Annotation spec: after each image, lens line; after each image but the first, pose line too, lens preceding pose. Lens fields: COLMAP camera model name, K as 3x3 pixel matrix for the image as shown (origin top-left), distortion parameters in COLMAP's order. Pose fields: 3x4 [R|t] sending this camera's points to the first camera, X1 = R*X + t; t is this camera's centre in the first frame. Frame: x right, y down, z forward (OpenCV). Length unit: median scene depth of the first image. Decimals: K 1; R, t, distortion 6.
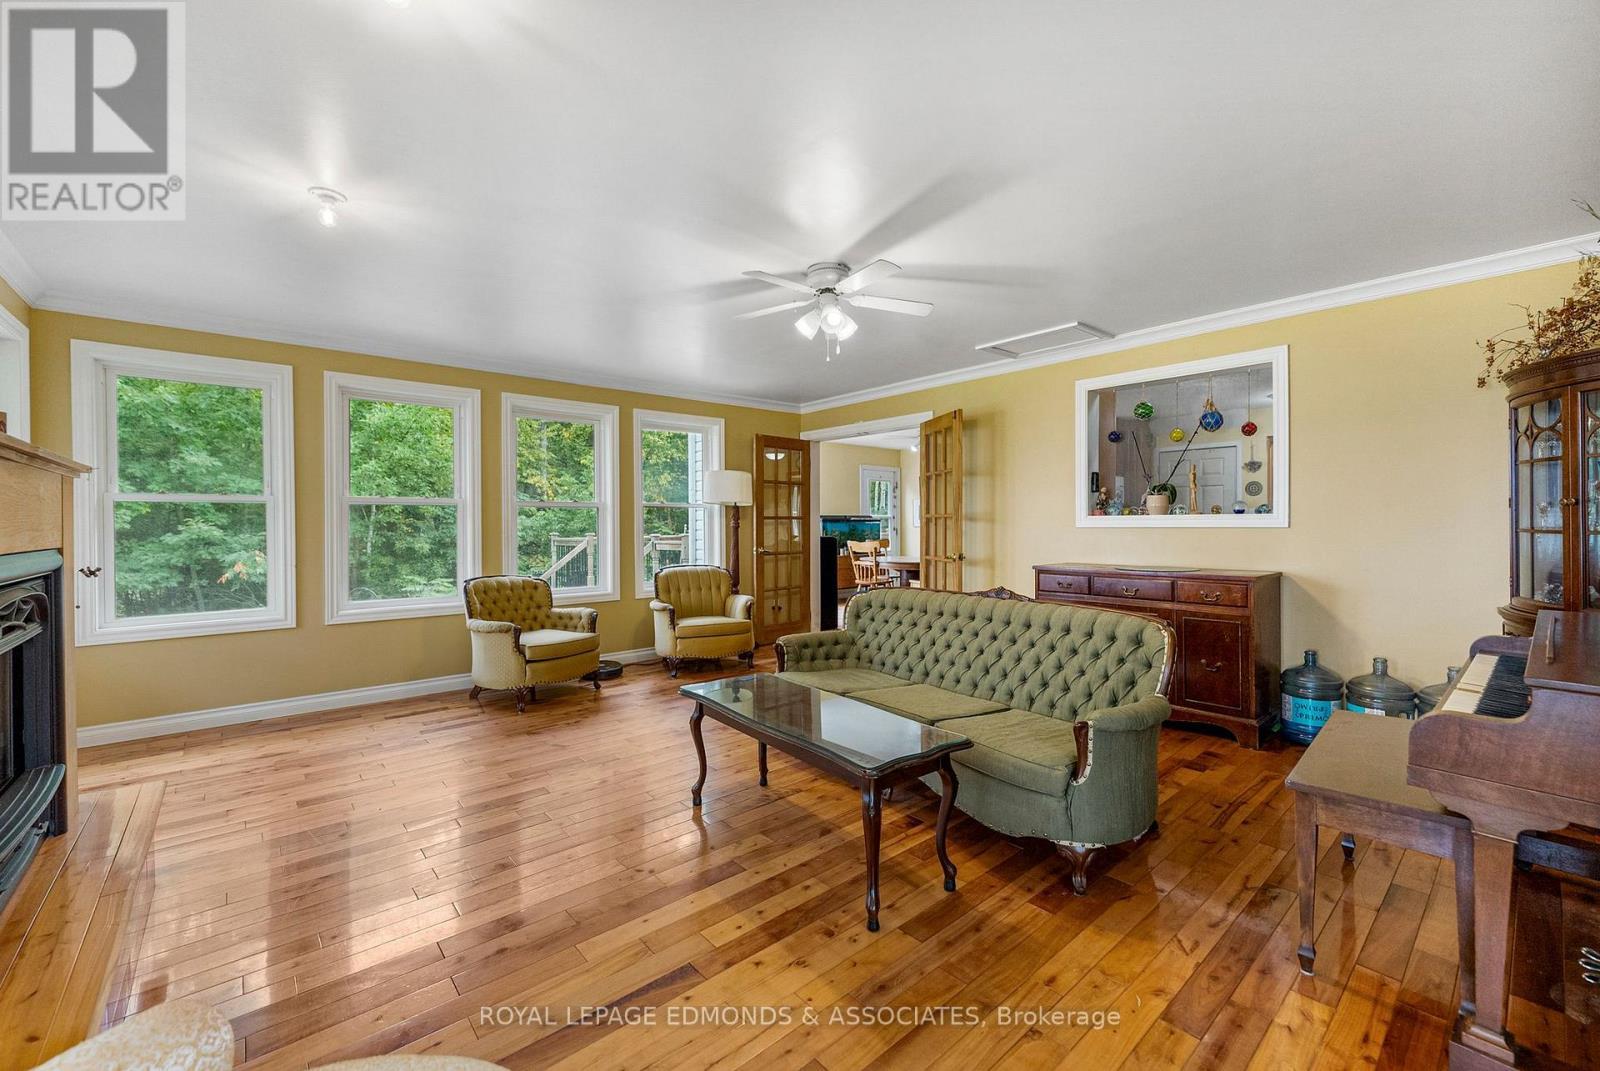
lens RADIAL K [[647.8, 0, 800.9], [0, 647.8, 547.1], [0, 0, 1]] dist [-0.001292, 0.000026]
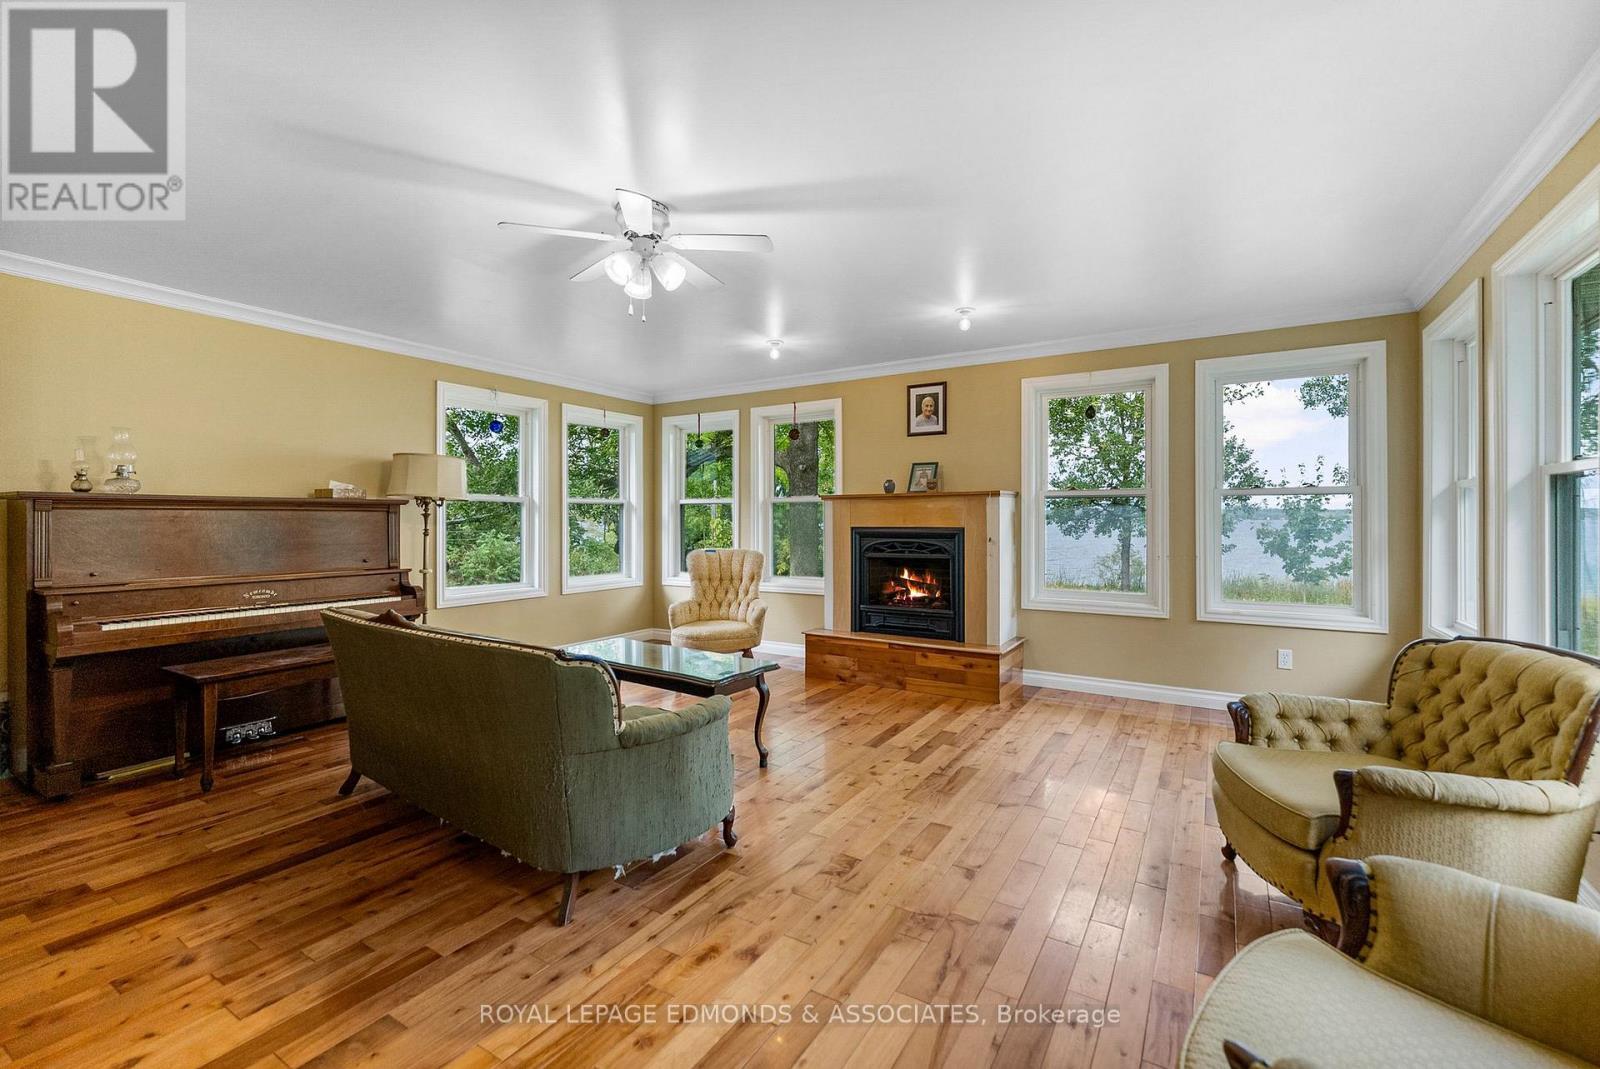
lens RADIAL K [[673.0, 0, 816.7], [0, 673.0, 513.0], [0, 0, 1]] dist [-0.001485, -0.000075]
pose [[-0.951173, 0.002878, -0.308644, 0.118736], [-0.005225, 0.999663, 0.025424, -0.081132], [0.308613, 0.025795, -0.950838, 2.289726]]
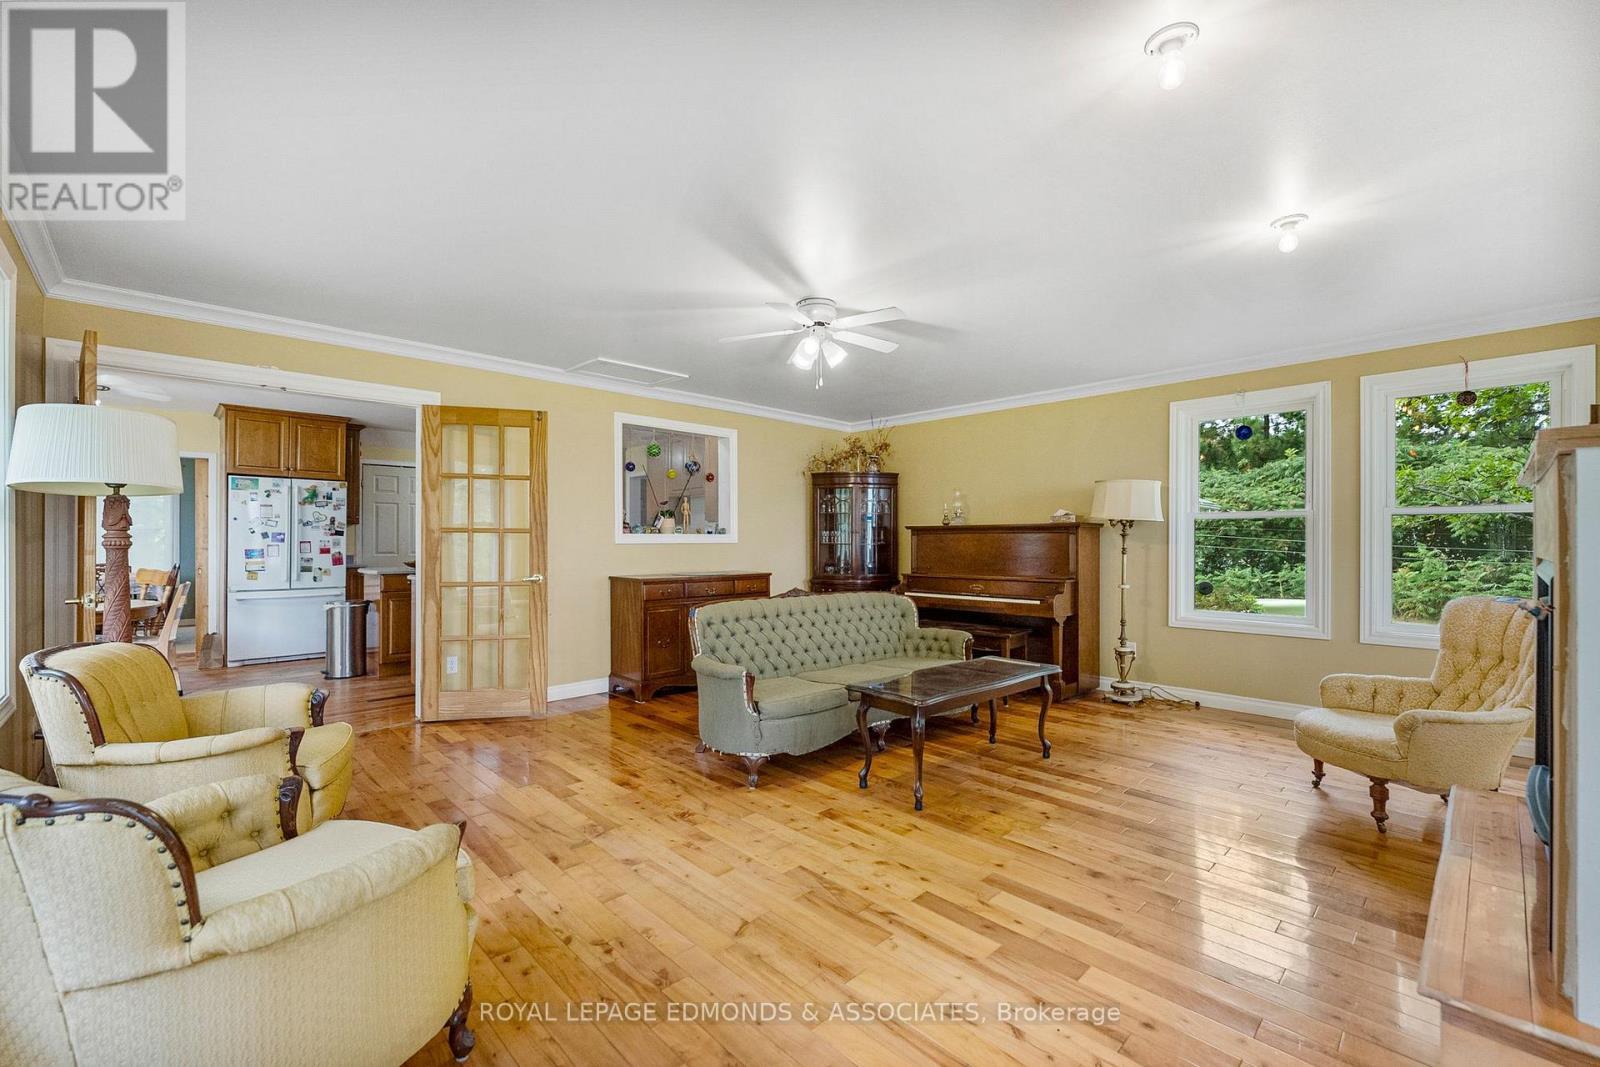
lens RADIAL K [[667.9, 0, 802.7], [0, 667.9, 540.2], [0, 0, 1]] dist [0.000643, 0.000041]
pose [[-0.053531, 0.003357, 0.998561, -1.310247], [0.035080, 0.999383, -0.001479, -0.041722], [-0.997950, 0.034950, -0.053616, 1.318347]]
